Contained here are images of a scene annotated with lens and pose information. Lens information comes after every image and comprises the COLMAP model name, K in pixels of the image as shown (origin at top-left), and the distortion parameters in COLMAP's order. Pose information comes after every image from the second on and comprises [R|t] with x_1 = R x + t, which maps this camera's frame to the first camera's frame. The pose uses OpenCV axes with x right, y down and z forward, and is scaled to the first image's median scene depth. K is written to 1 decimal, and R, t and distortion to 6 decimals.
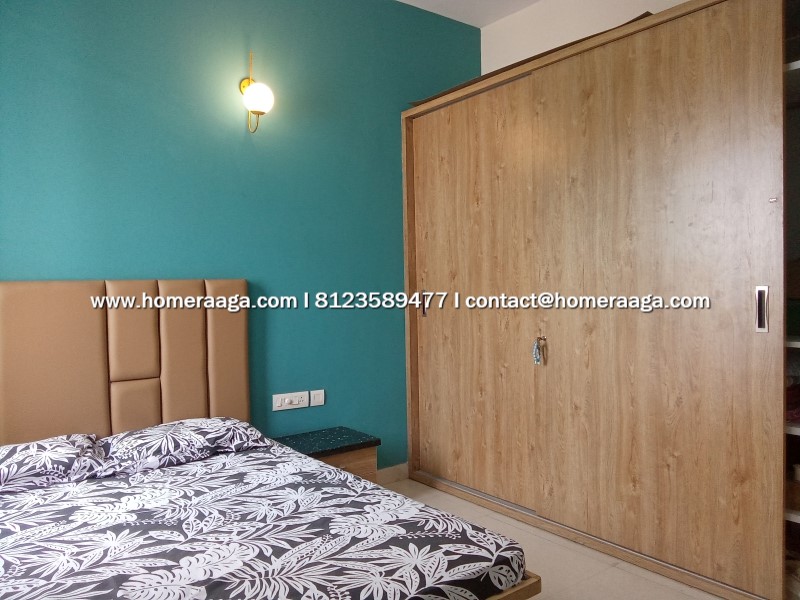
lens RADIAL K [[629.3, 0, 408.4], [0, 629.3, 300.4], [0, 0, 1]] dist [0.007040, -0.017594]
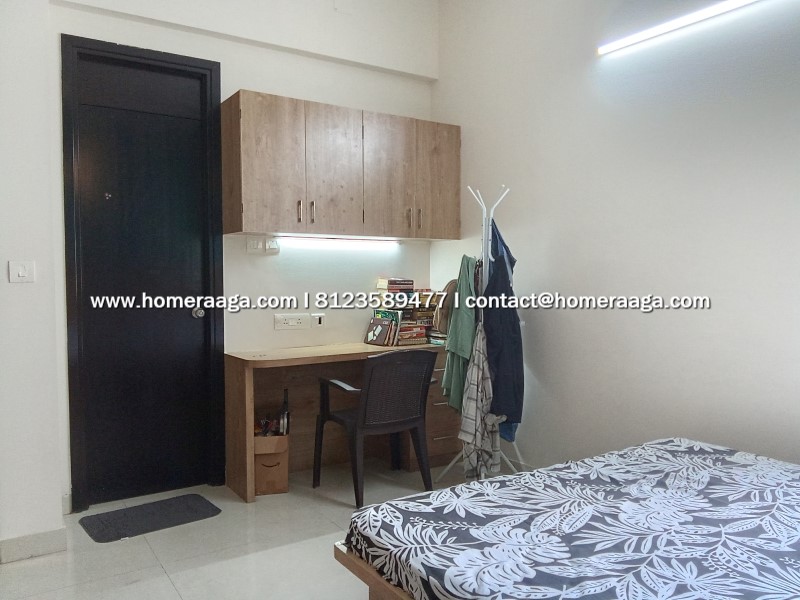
lens RADIAL K [[629.3, 0, 392.1], [0, 629.3, 300.8], [0, 0, 1]] dist [0.007040, -0.017594]
pose [[-0.995600, 0.020184, 0.091509, 0.015906], [0.026624, 0.997211, 0.069719, -0.015104], [-0.089847, 0.071848, -0.993361, 1.775605]]
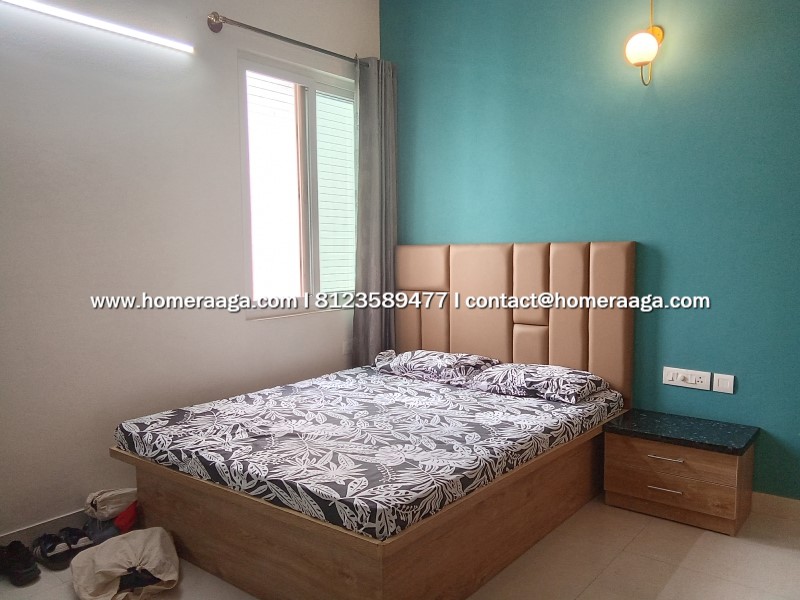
lens RADIAL K [[629.3, 0, 400.4], [0, 629.3, 296.6], [0, 0, 1]] dist [0.007040, -0.017594]
pose [[0.229807, 0.091058, -0.968967, 1.057710], [-0.023615, 0.995842, 0.087983, -0.047703], [0.972950, 0.002663, 0.231001, 0.712390]]
